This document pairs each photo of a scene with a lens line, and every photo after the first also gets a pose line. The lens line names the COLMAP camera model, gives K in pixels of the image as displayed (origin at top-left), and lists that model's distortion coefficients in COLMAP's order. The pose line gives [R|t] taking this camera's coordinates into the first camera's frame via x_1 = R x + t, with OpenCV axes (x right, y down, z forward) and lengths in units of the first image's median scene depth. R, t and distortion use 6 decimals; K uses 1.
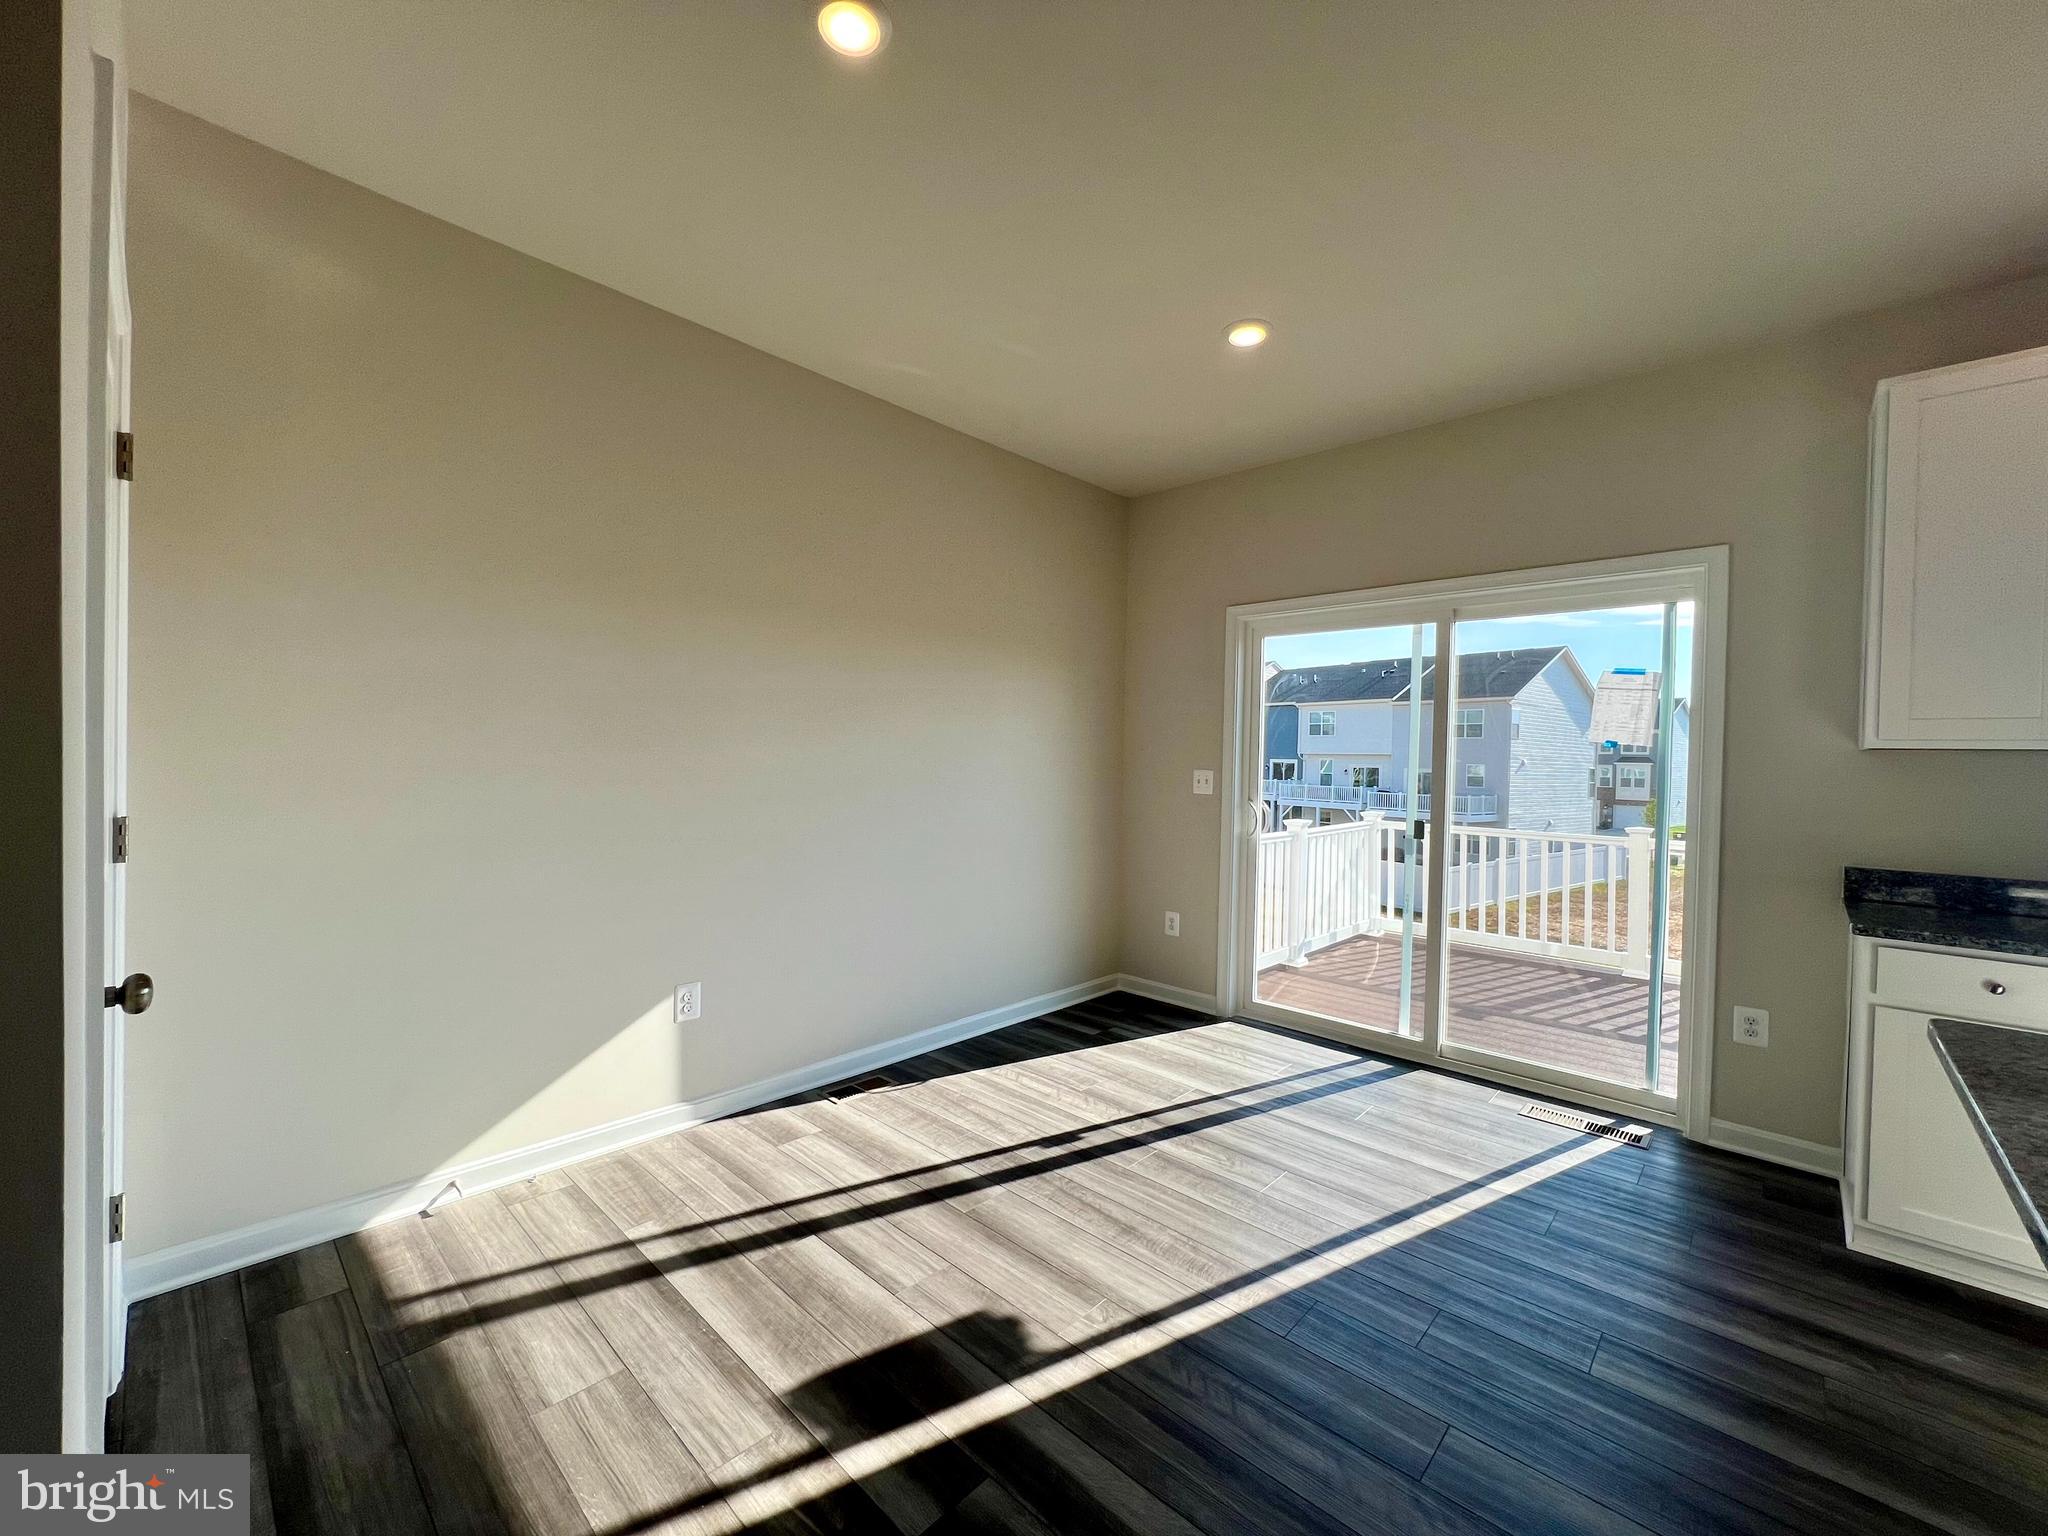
lens RADIAL K [[820.4, 0, 1020.6], [0, 820.4, 768.7], [0, 0, 1]] dist [-0.000216, 0.000184]
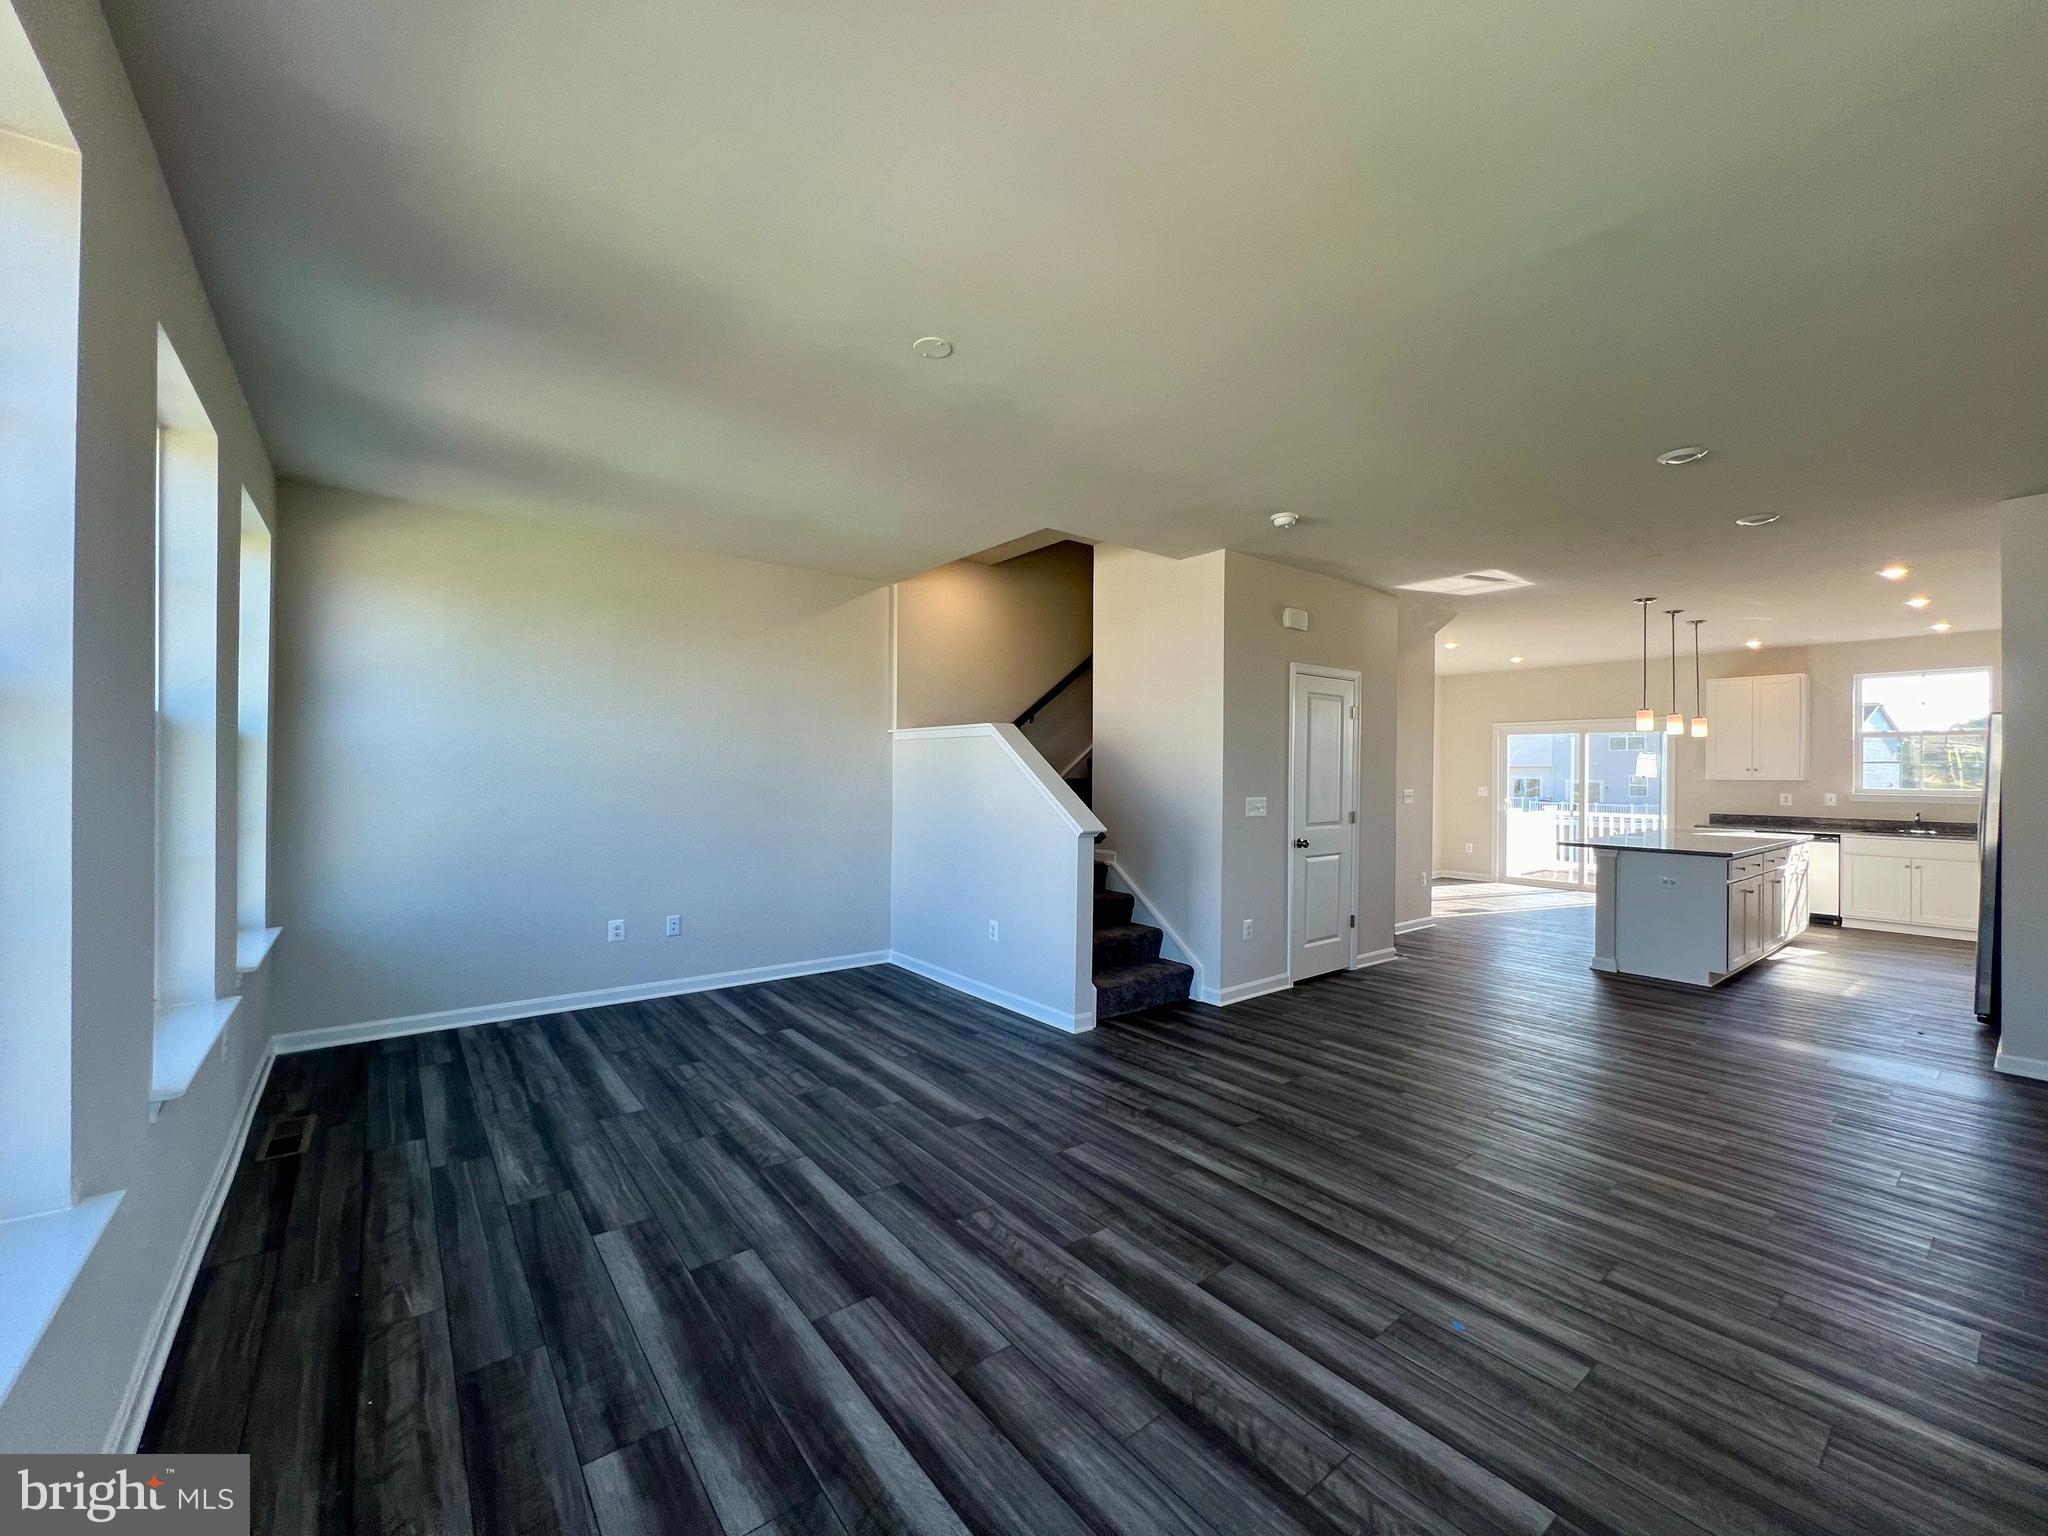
lens RADIAL K [[820.4, 0, 1020.6], [0, 820.4, 768.7], [0, 0, 1]] dist [-0.000216, 0.000184]
pose [[0.989062, -0.013176, -0.146909, -1.176695], [0.010642, 0.999781, -0.018020, -0.032053], [0.147114, 0.016259, 0.988986, -2.480214]]
